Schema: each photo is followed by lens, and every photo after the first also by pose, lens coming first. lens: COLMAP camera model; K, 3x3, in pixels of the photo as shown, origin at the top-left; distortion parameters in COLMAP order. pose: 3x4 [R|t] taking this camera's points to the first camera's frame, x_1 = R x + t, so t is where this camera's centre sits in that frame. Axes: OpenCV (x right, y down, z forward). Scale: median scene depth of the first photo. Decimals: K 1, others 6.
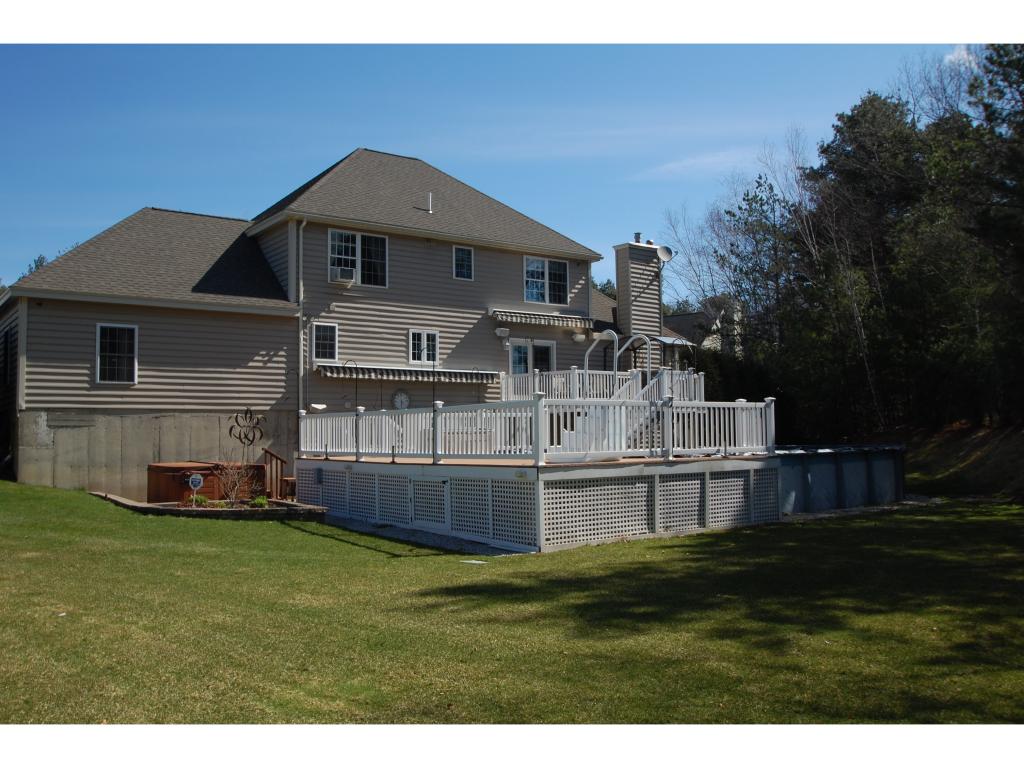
lens RADIAL K [[894.6, 0, 511.7], [0, 894.6, 384.6], [0, 0, 1]] dist [-0.001981, -0.000424]
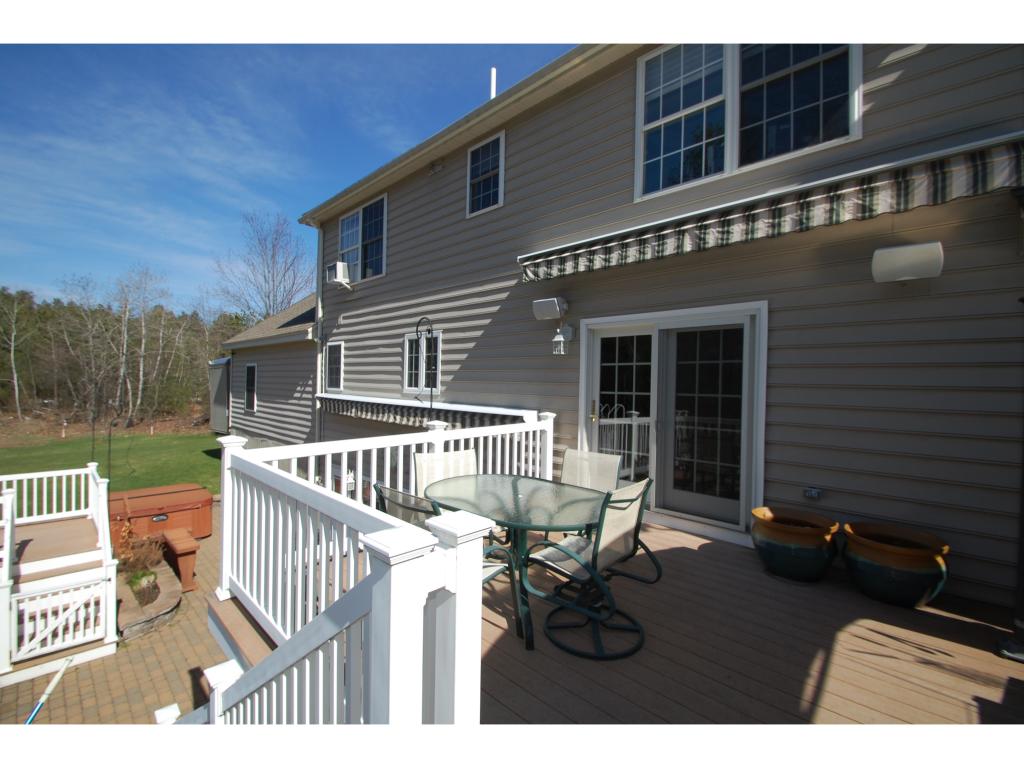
lens RADIAL K [[447.3, 0, 510.4], [0, 447.3, 383.6], [0, 0, 1]] dist [0.000020, -0.000083]
pose [[0.154749, 0.015301, -0.987835, 0.187640], [0.031453, 0.999297, 0.020406, -0.032942], [0.987453, -0.034229, 0.154159, 1.011119]]
